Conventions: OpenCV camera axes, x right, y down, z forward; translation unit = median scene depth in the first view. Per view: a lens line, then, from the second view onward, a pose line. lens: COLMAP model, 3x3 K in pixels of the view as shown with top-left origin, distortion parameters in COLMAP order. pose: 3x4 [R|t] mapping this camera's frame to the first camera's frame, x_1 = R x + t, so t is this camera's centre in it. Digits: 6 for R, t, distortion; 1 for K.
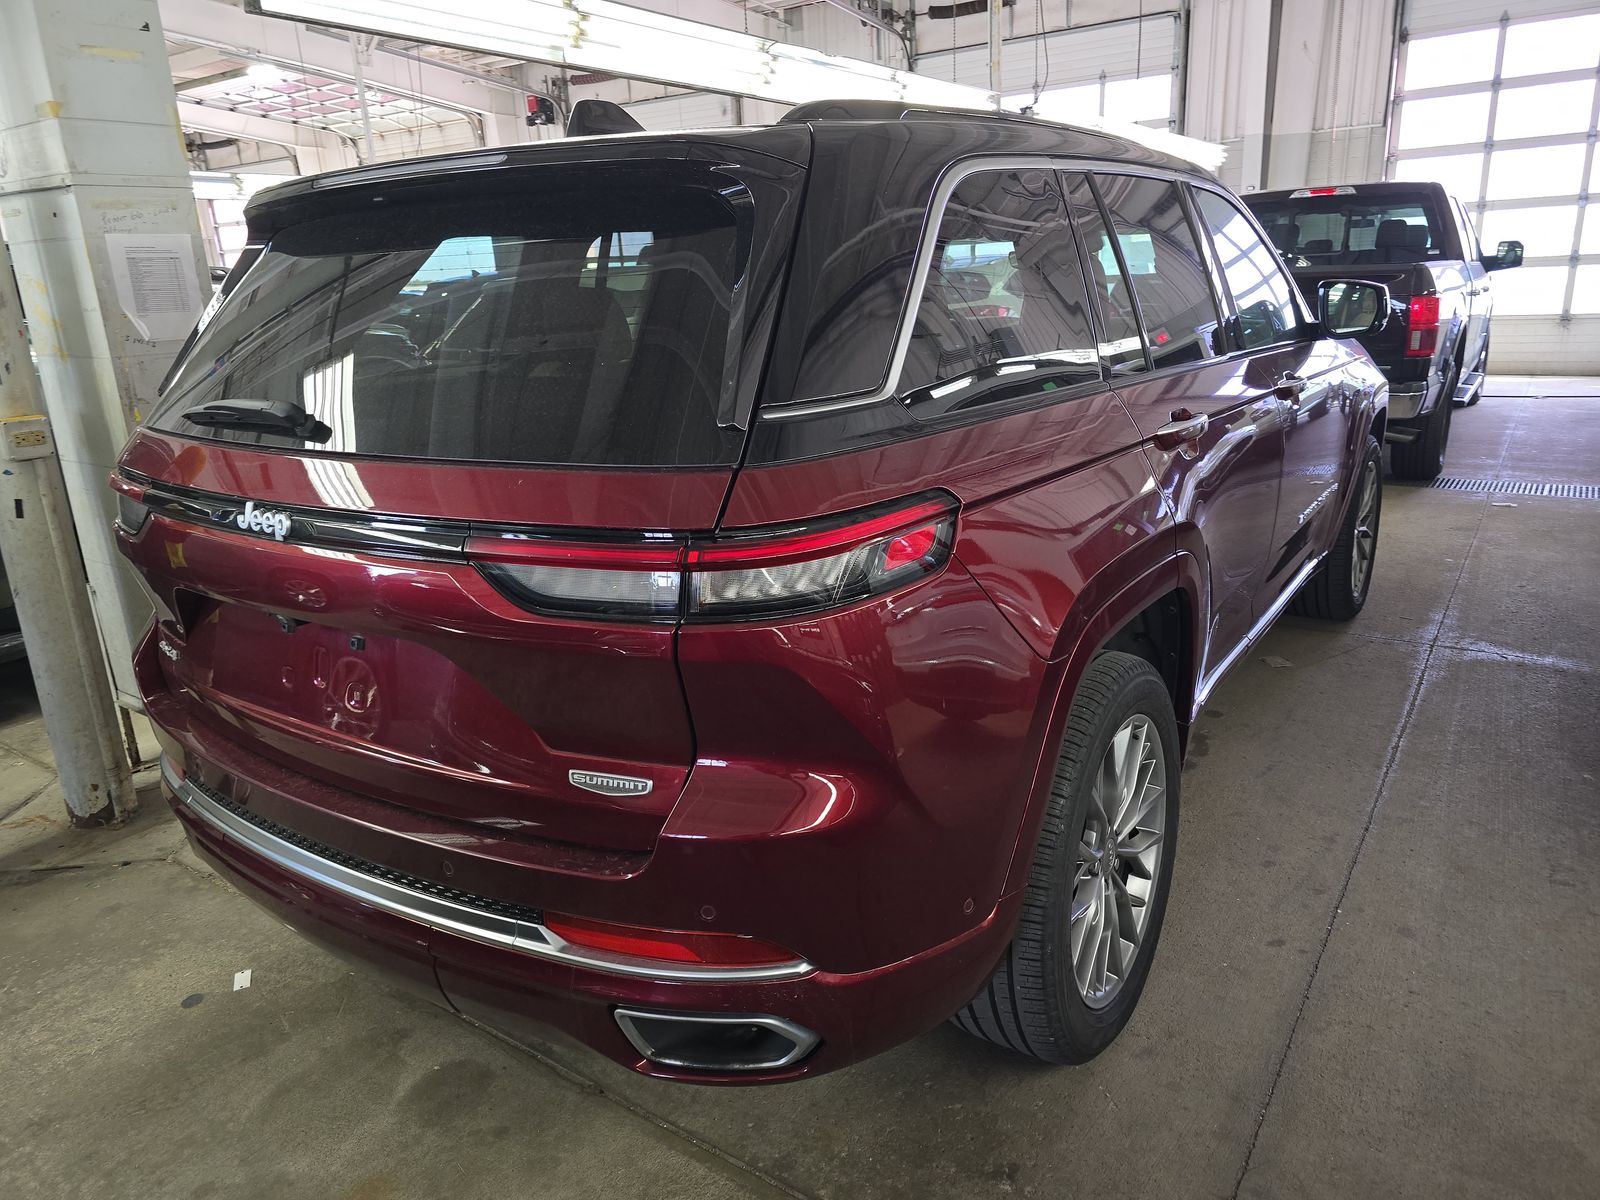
lens RADIAL K [[1079.5, 0, 795.9], [0, 1079.5, 596.3], [0, 0, 1]] dist [0.036756, -0.030238]
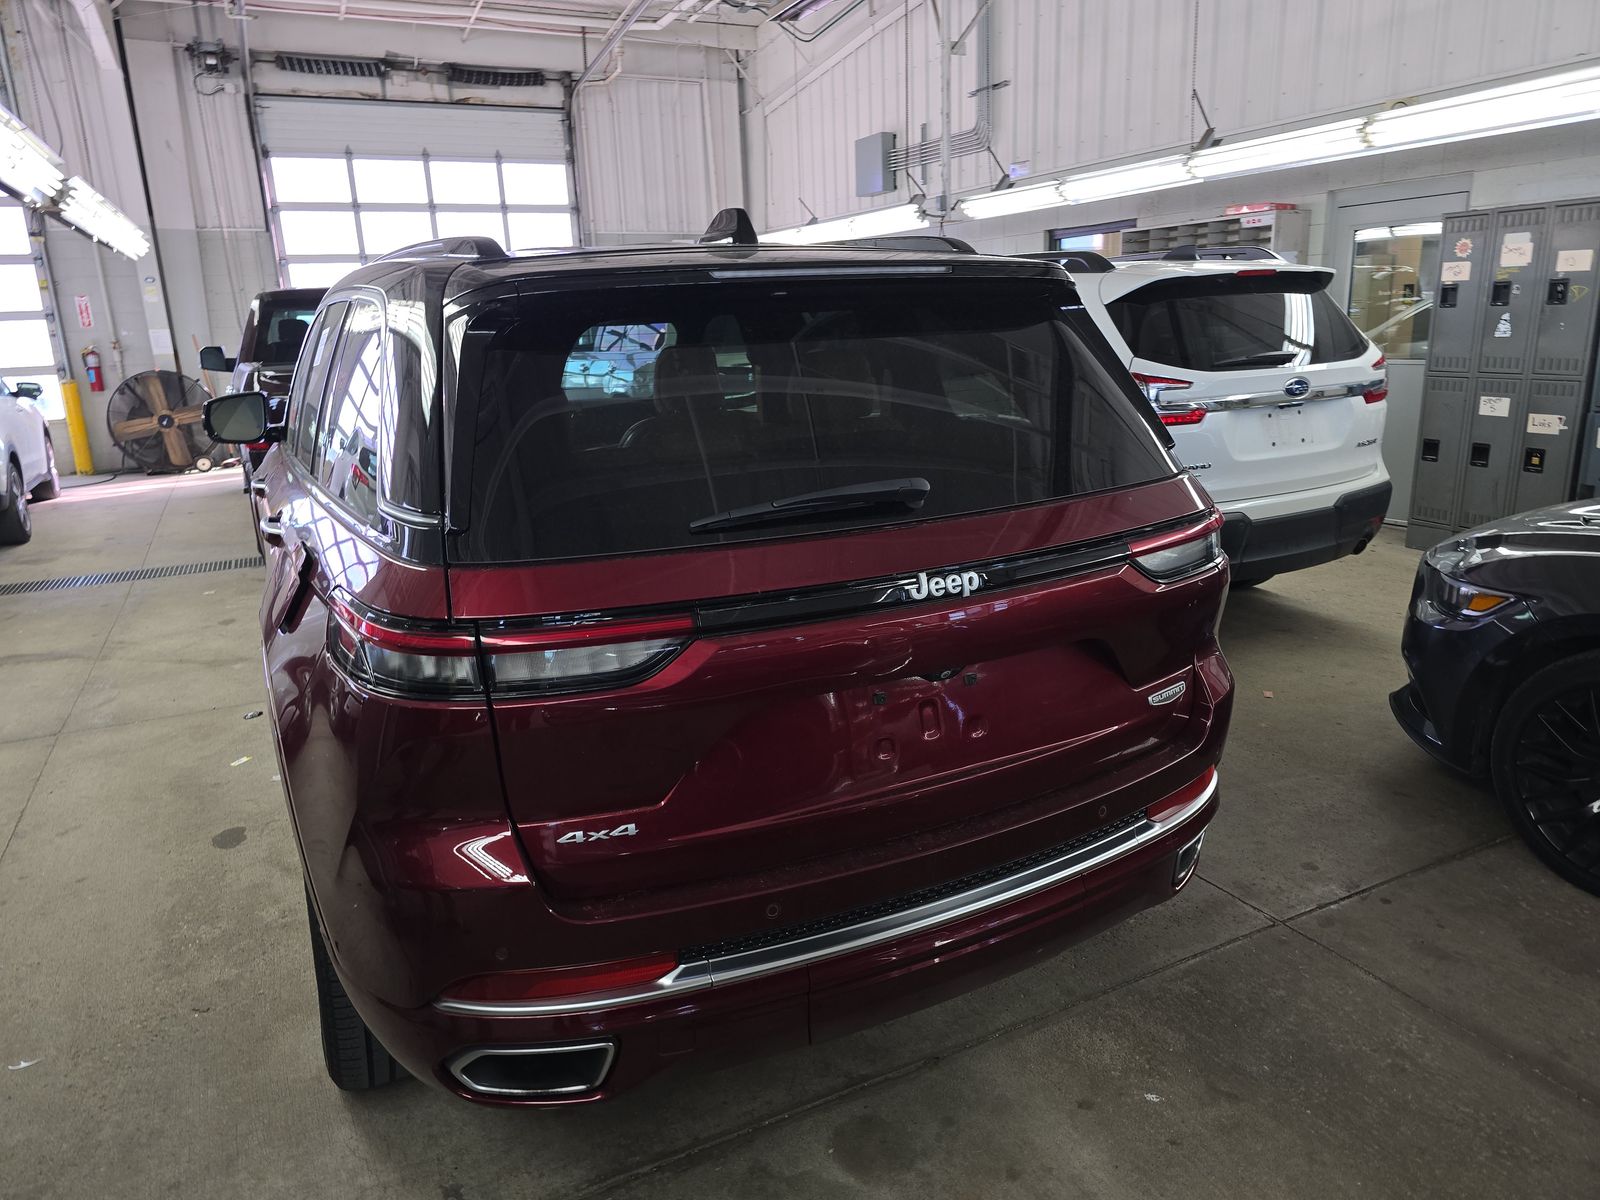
lens RADIAL K [[1079.5, 0, 795.9], [0, 1079.5, 596.3], [0, 0, 1]] dist [0.036756, -0.030238]
pose [[0.477859, -0.195554, 0.856393, -1.107869], [0.263585, 0.961903, 0.072569, -0.131089], [-0.837958, 0.191054, 0.511199, 0.434352]]
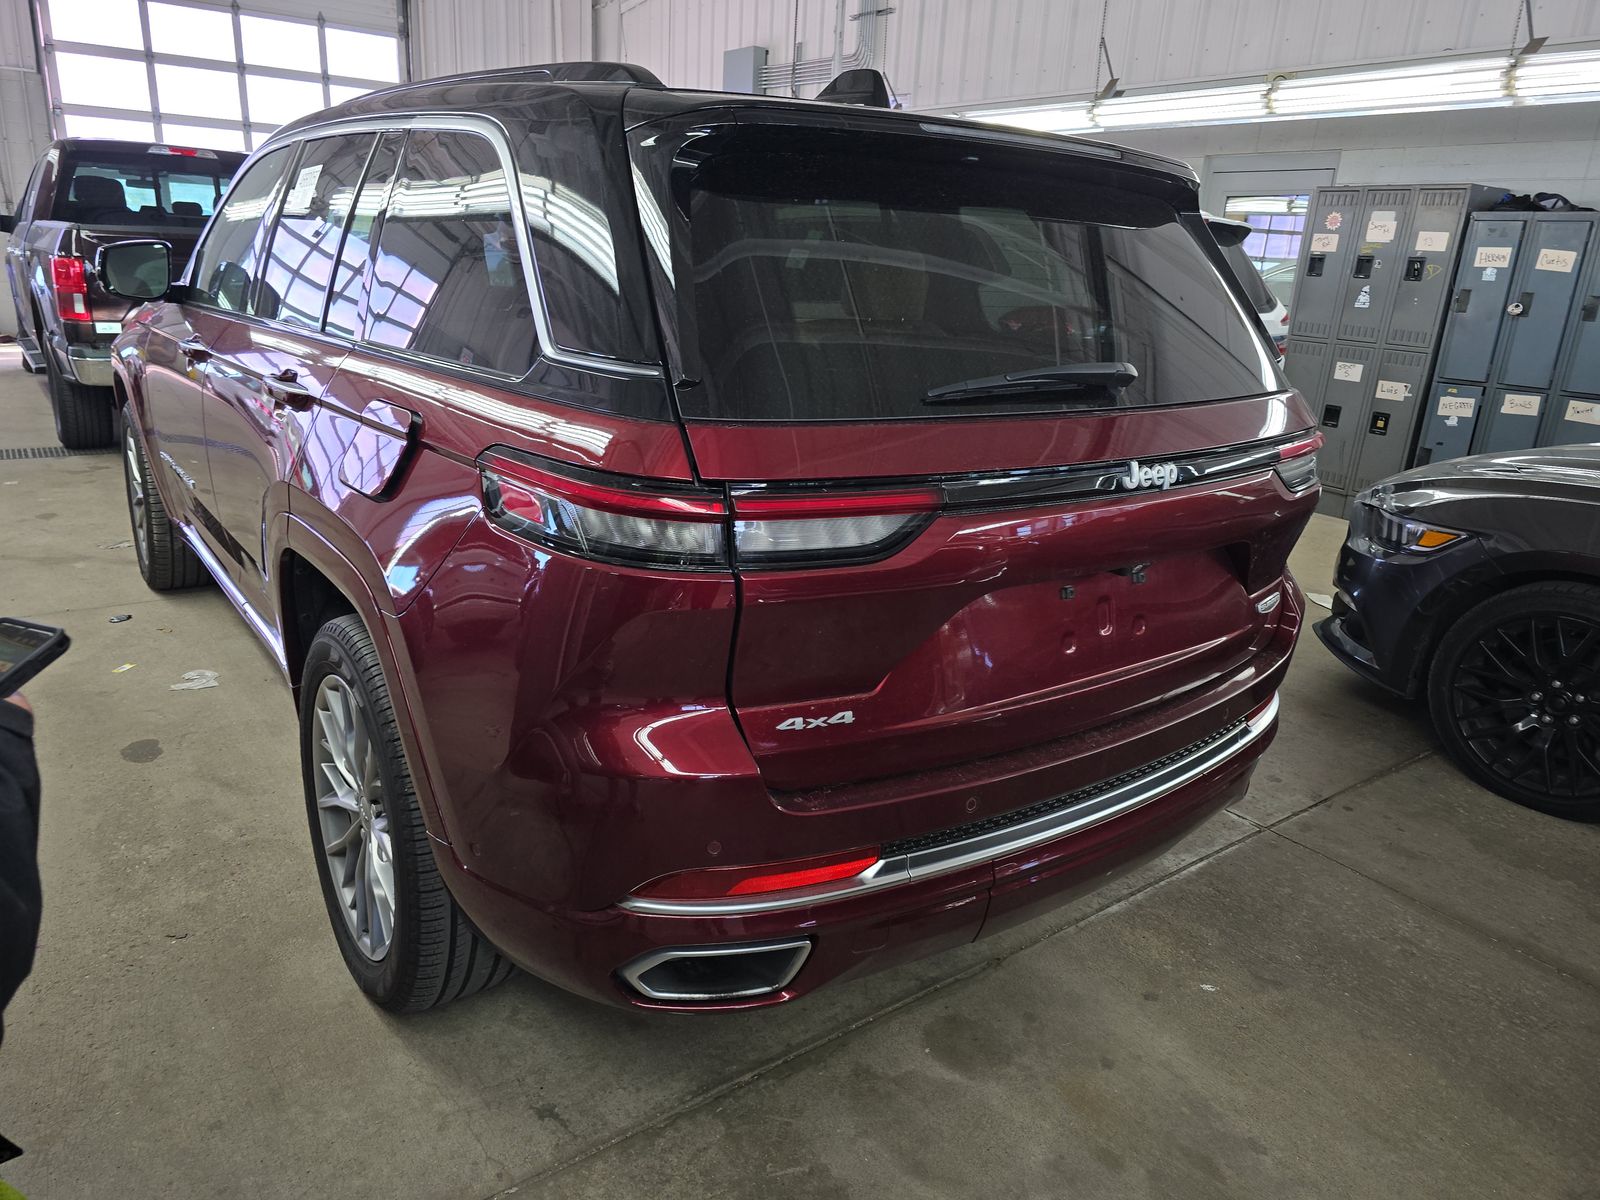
lens RADIAL K [[1079.3, 0, 800.0], [0, 1079.3, 600.0], [0, 0, 1]] dist [0.042075, -0.038264]
pose [[0.311831, -0.232945, 0.921140, -1.192305], [0.203276, 0.963389, 0.174815, -0.154293], [-0.928138, 0.132733, 0.347766, 0.724394]]
